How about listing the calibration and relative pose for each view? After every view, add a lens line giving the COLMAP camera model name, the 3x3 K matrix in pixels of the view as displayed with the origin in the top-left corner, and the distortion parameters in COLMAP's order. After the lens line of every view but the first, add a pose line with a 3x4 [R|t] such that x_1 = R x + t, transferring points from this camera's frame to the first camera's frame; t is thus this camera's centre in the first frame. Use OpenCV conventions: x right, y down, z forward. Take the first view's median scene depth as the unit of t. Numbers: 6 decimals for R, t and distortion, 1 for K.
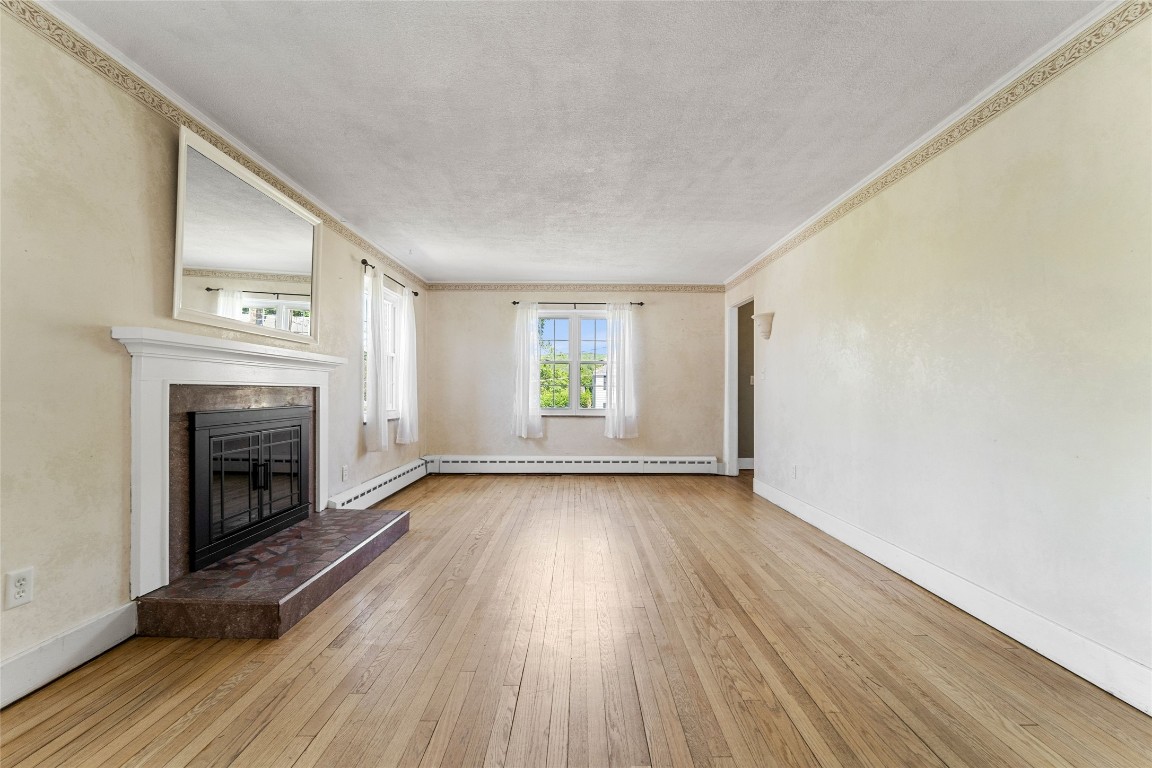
lens RADIAL K [[464.4, 0, 585.5], [0, 464.4, 391.4], [0, 0, 1]] dist [-0.000626, -0.000258]
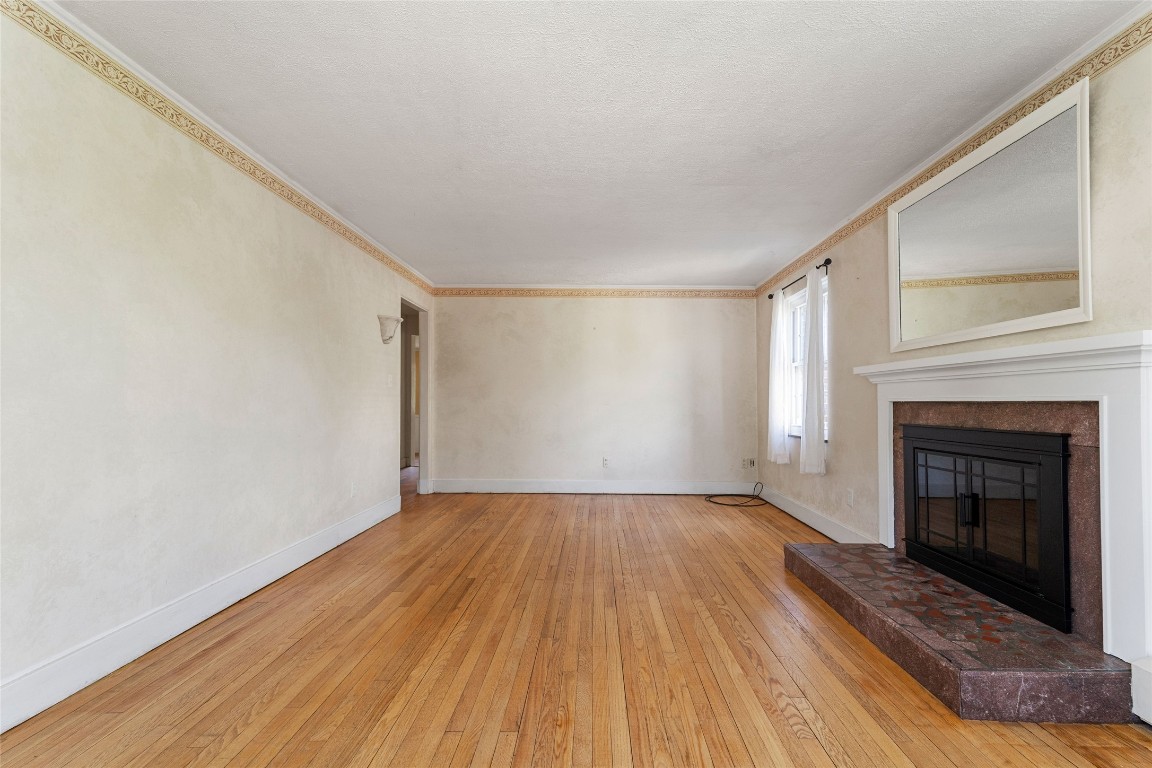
lens RADIAL K [[464.4, 0, 585.5], [0, 464.4, 391.4], [0, 0, 1]] dist [-0.000626, -0.000258]
pose [[-0.999313, -0.006817, 0.036425, -0.041654], [-0.007724, 0.999662, -0.024812, -0.003615], [-0.036244, -0.025076, -0.999028, 1.931803]]
